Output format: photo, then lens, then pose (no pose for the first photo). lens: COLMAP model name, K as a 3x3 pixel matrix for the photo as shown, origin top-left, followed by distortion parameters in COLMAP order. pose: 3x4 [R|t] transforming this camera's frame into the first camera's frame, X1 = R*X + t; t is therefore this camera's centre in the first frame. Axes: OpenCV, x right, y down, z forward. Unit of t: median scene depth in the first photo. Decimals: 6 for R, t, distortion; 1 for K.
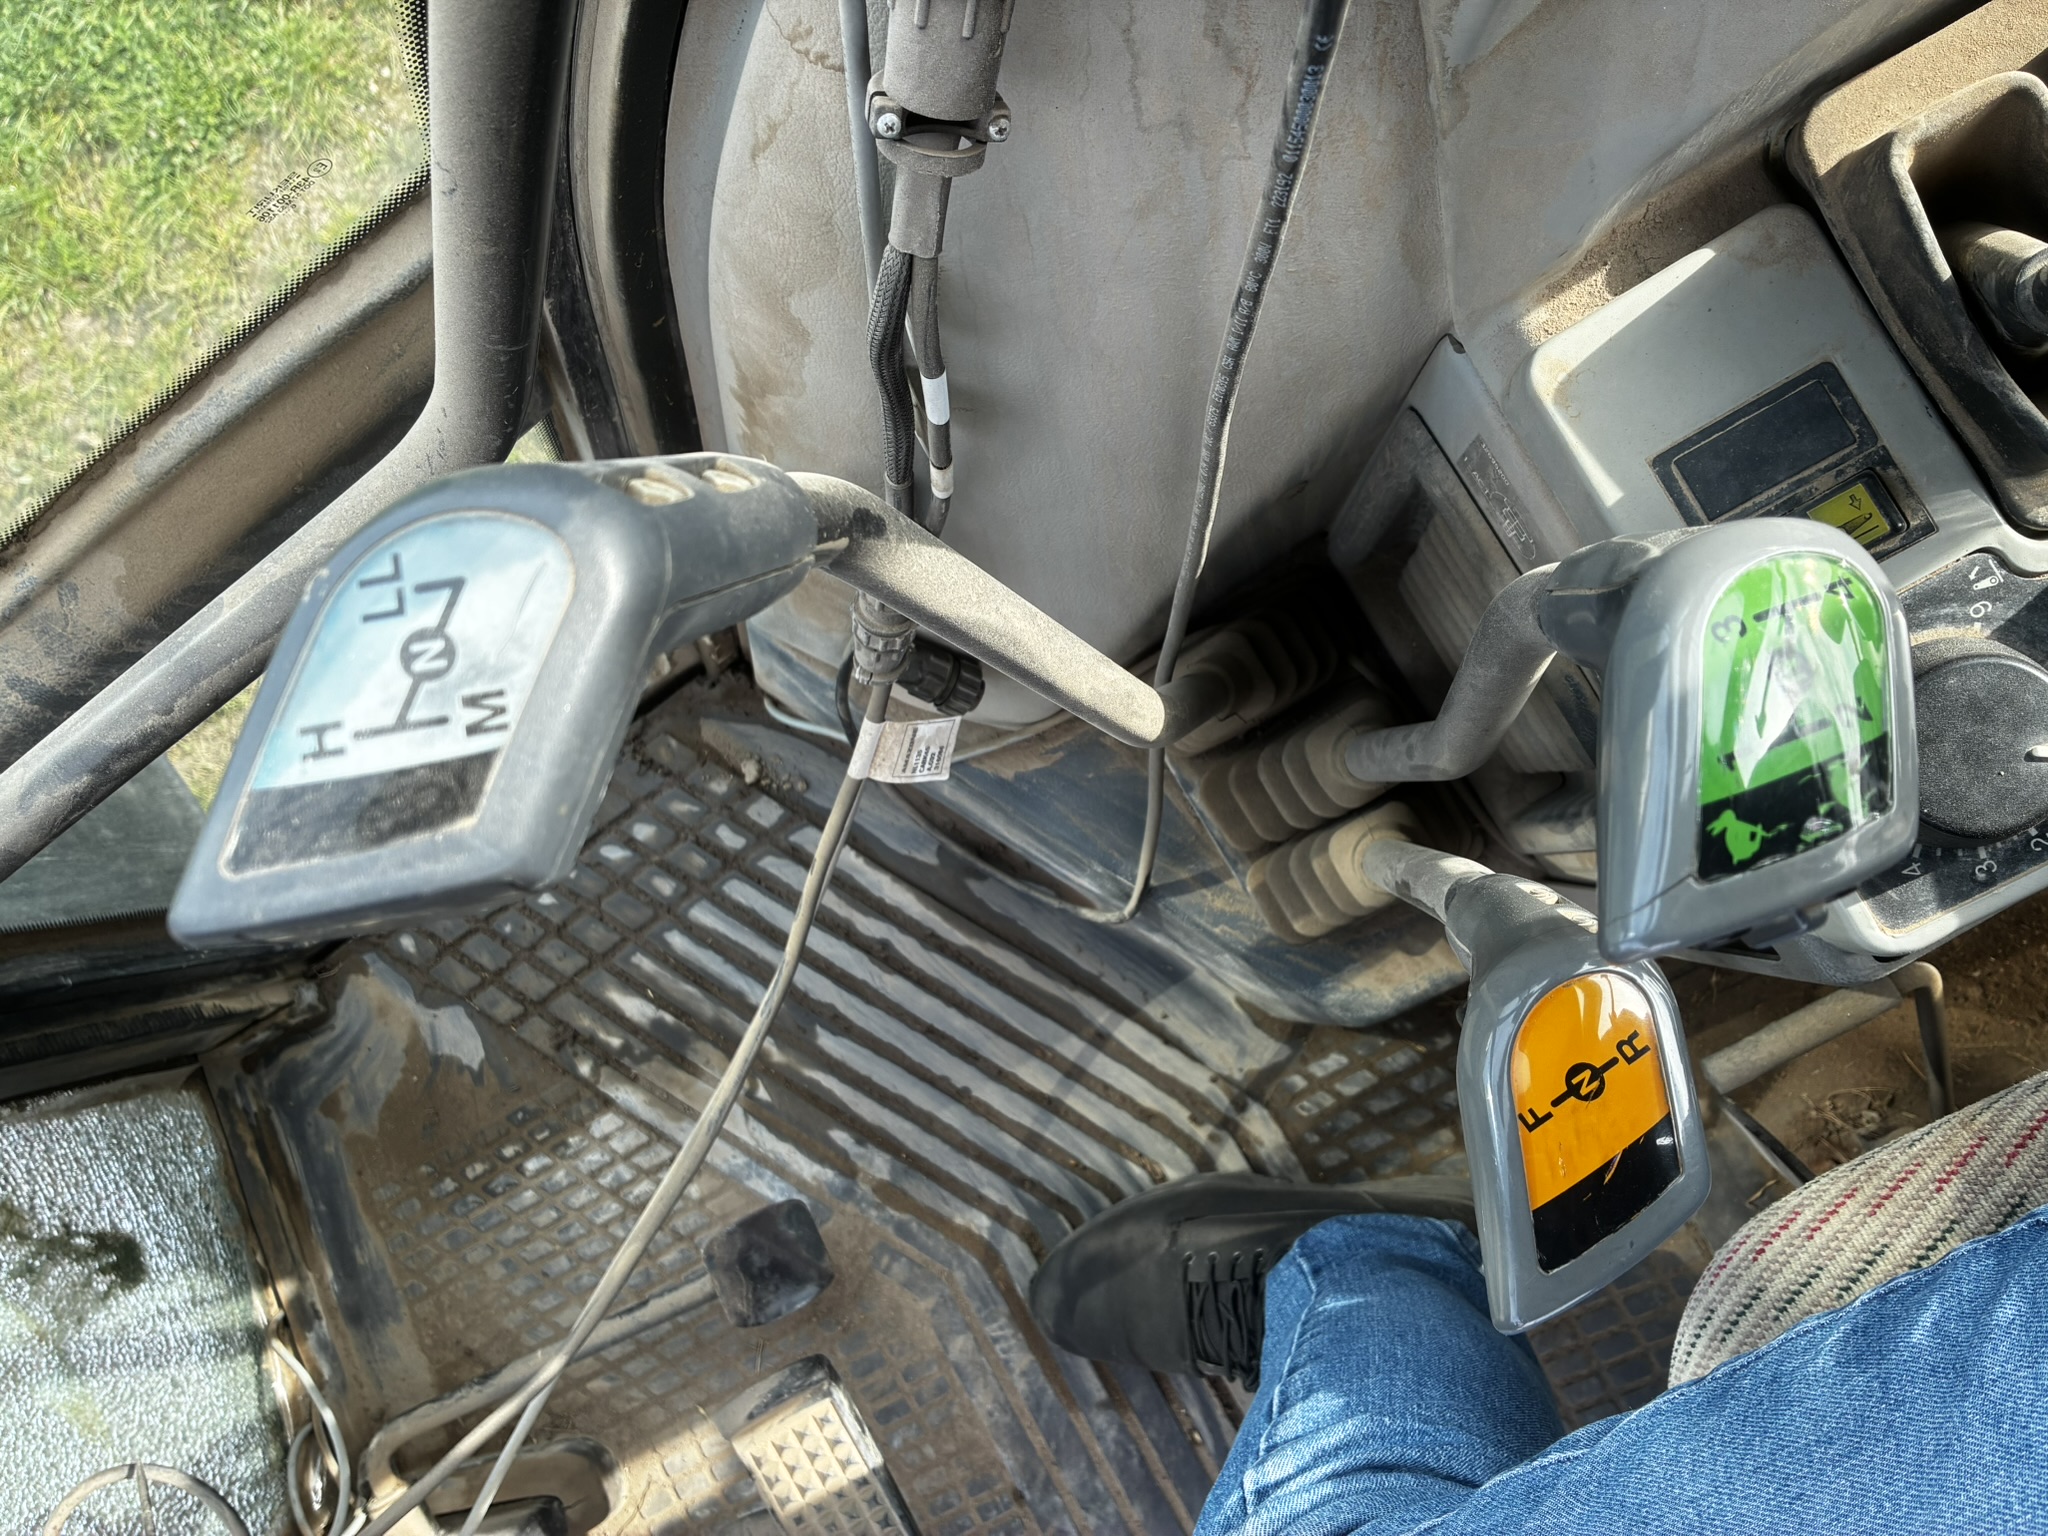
lens RADIAL K [[1566.7, 0, 1028.9], [0, 1566.7, 759.8], [0, 0, 1]] dist [0.036345, -0.051628]
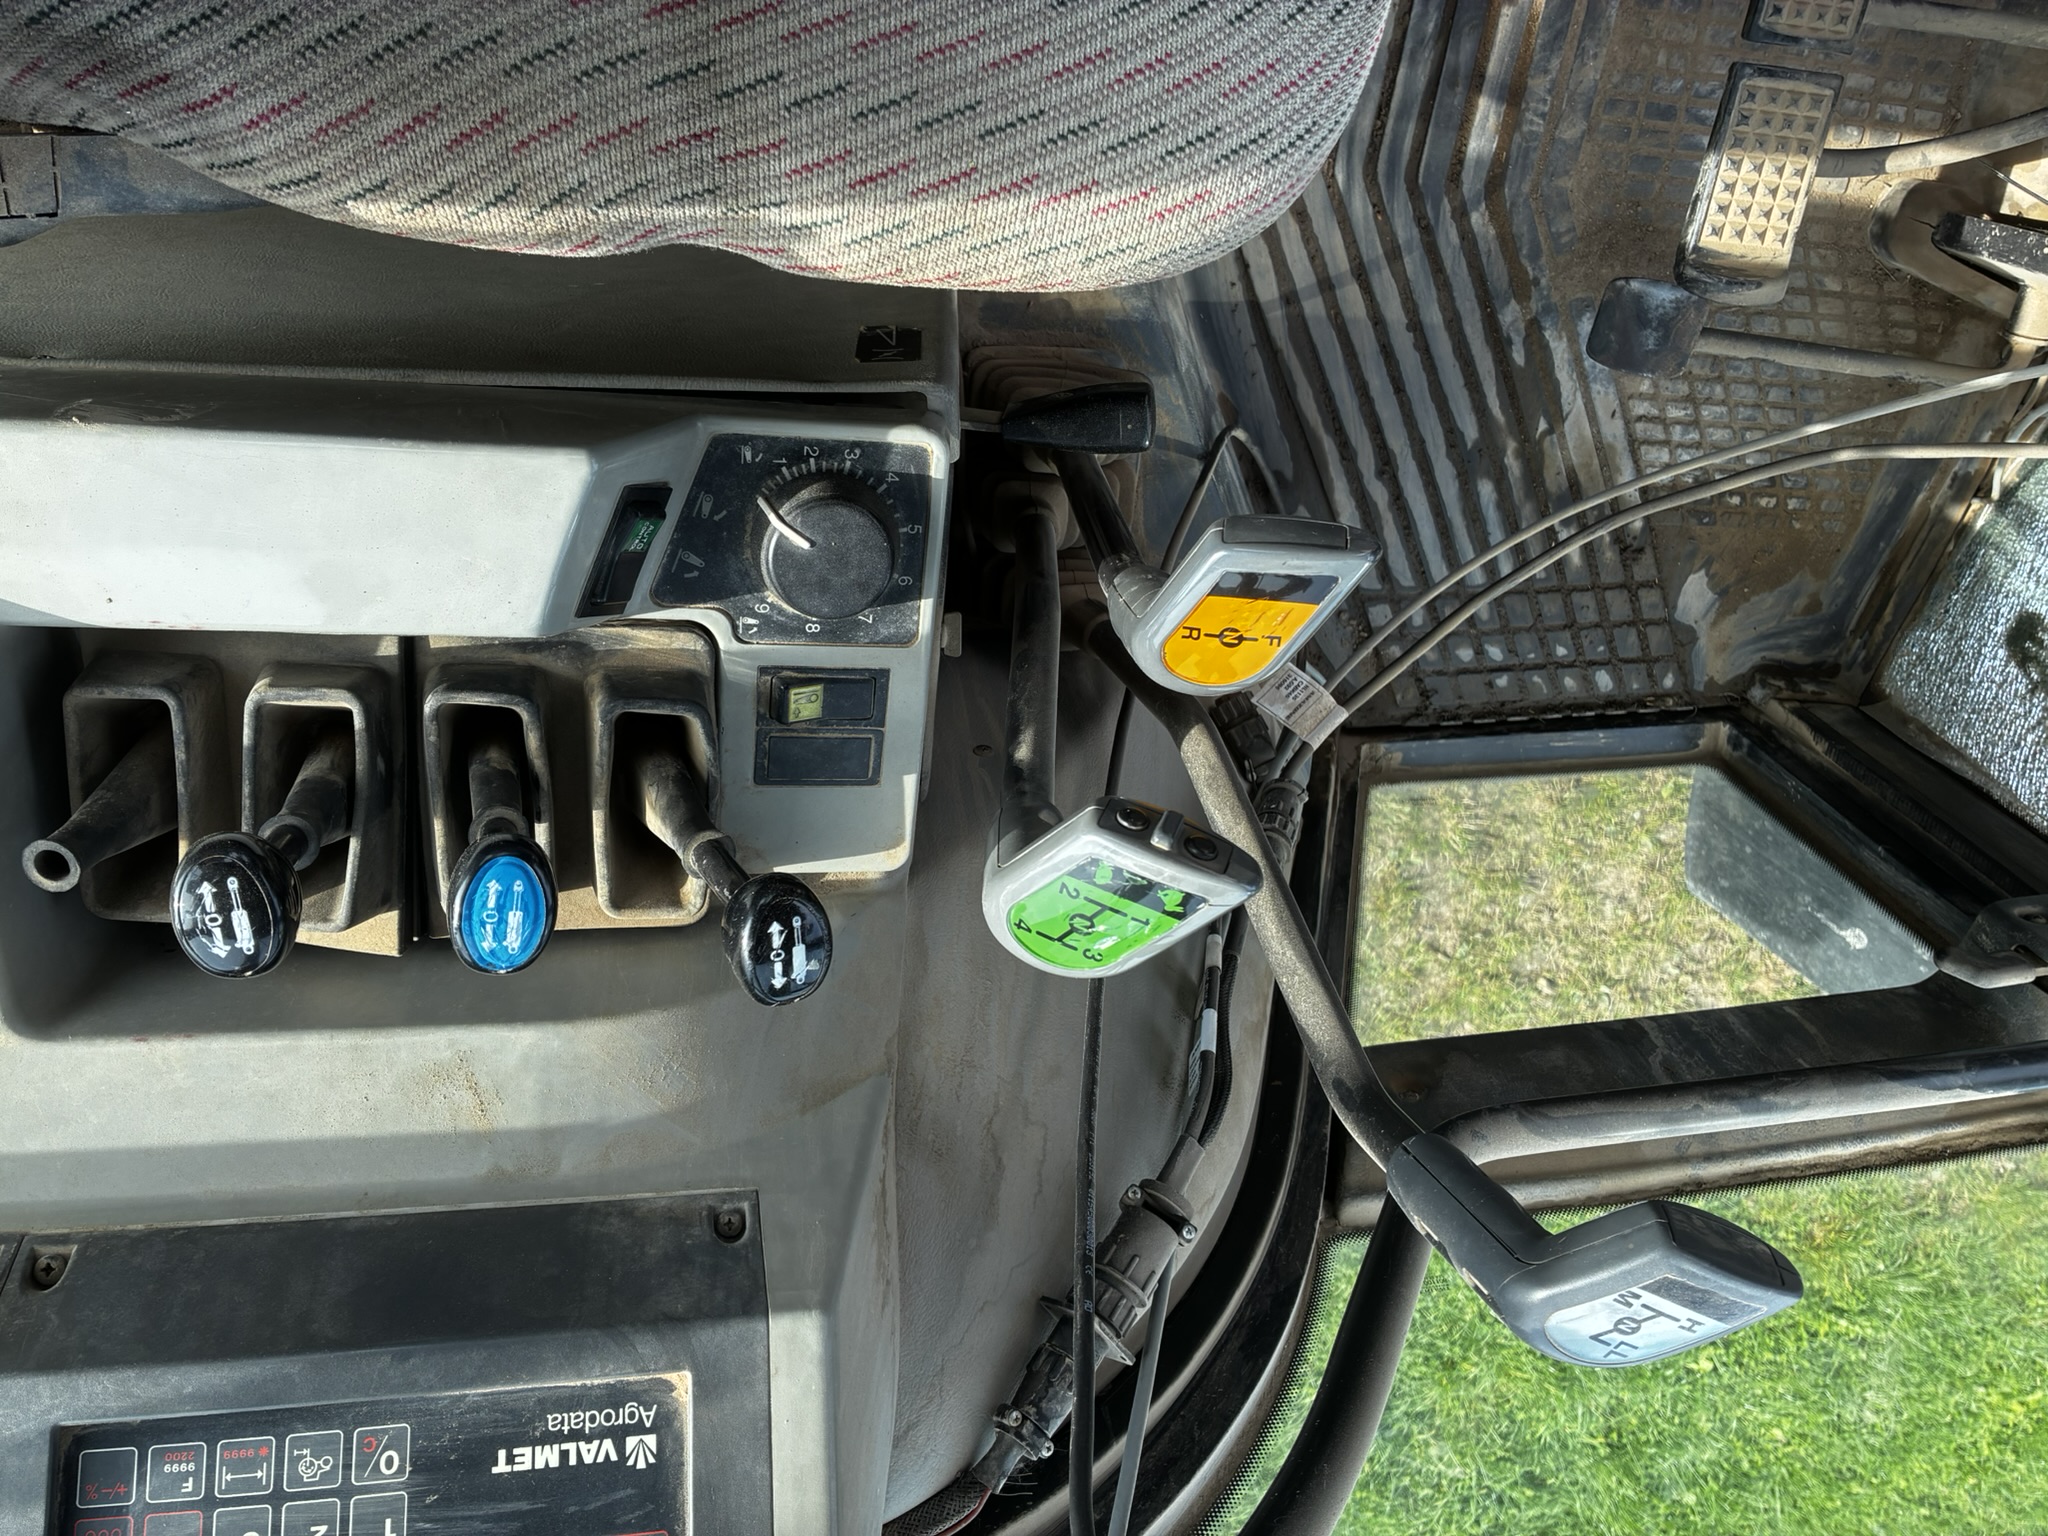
lens RADIAL K [[1542.9, 0, 1004.2], [0, 1542.9, 778.5], [0, 0, 1]] dist [0.051893, -0.066794]
pose [[-0.814369, -0.536182, -0.222063, 0.287085], [0.580329, -0.749354, -0.318882, 0.163683], [0.004576, -0.388557, 0.921413, -0.166380]]
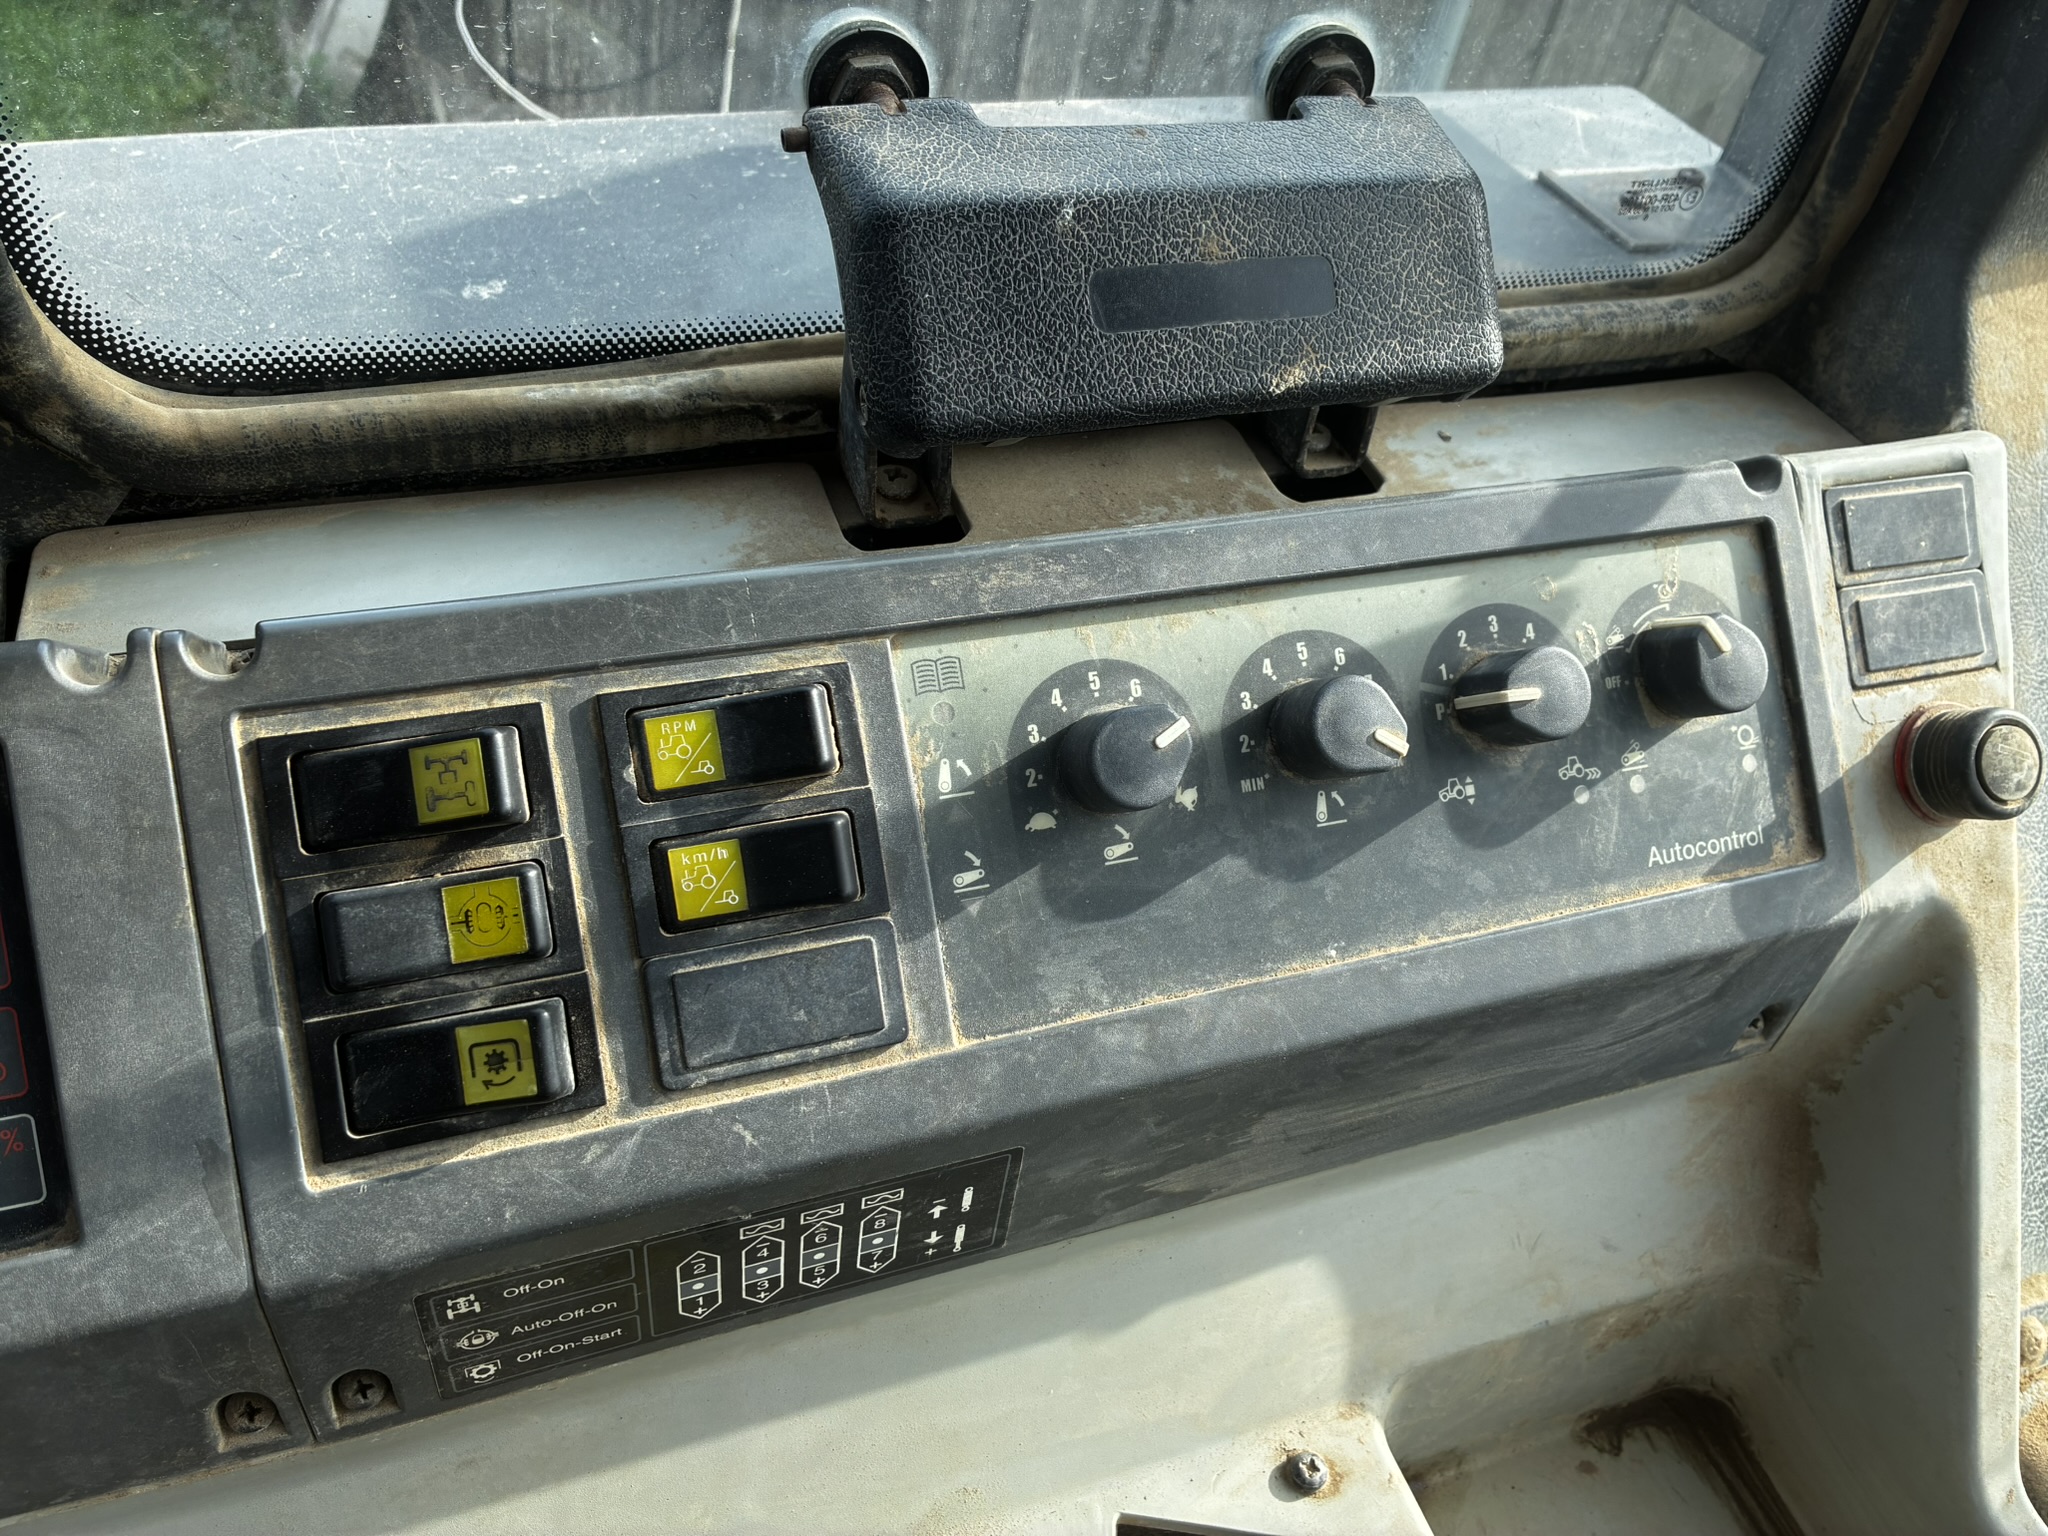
lens RADIAL K [[1566.7, 0, 1028.9], [0, 1566.7, 759.8], [0, 0, 1]] dist [0.036345, -0.051628]
pose [[0.926554, 0.363063, 0.098399, 0.416278], [-0.165335, 0.628036, -0.760418, -0.185333], [-0.337878, 0.688300, 0.641936, -0.106977]]
